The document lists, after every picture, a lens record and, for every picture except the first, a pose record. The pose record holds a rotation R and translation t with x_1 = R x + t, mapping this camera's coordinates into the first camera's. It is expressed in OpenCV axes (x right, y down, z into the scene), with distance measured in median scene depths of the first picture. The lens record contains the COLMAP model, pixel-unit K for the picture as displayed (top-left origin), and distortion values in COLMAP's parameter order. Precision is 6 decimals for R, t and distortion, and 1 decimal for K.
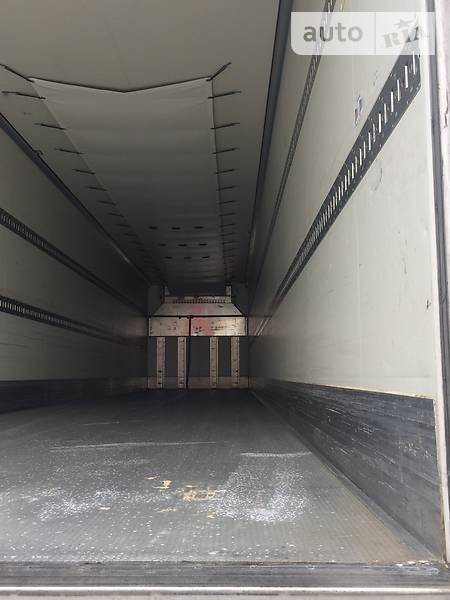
lens RADIAL K [[578.0, 0, 231.0], [0, 578.0, 303.0], [0, 0, 1]] dist [0.019790, 0.000000]
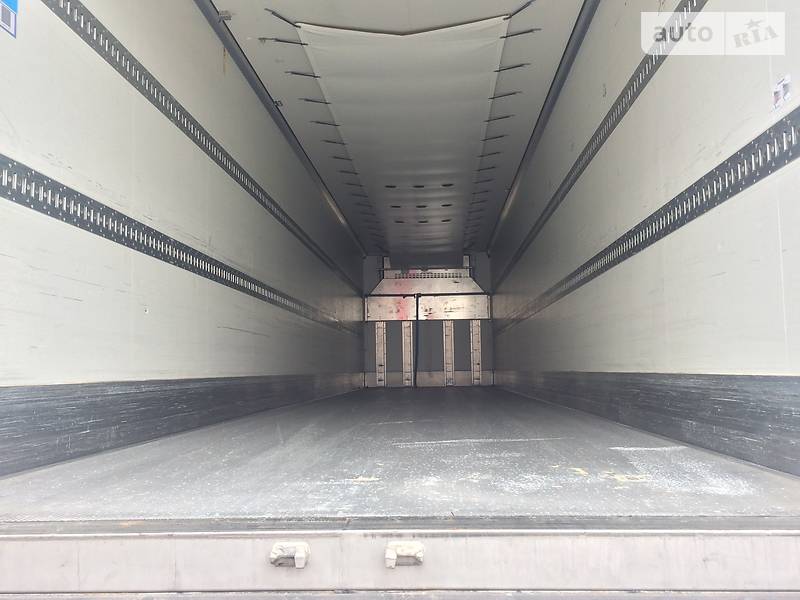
lens RADIAL K [[770.7, 0, 399.2], [0, 770.7, 300.0], [0, 0, 1]] dist [0.019790, 0.000000]
pose [[0.998894, -0.015687, -0.044315, -0.049484], [0.017134, 0.999326, 0.032459, -0.004547], [0.043776, -0.033182, 0.998490, -0.047225]]
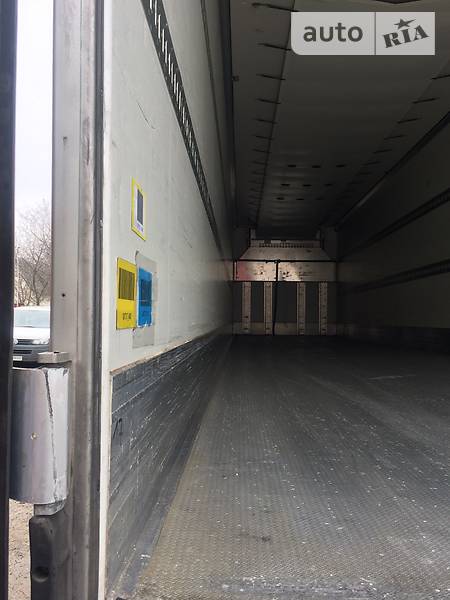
lens RADIAL K [[578.0, 0, 219.7], [0, 578.0, 299.9], [0, 0, 1]] dist [0.019790, 0.000000]
pose [[0.999628, 0.012066, -0.024466, -0.143874], [-0.009825, 0.995919, 0.089713, 0.002238], [0.025448, -0.089439, 0.995667, 0.026854]]
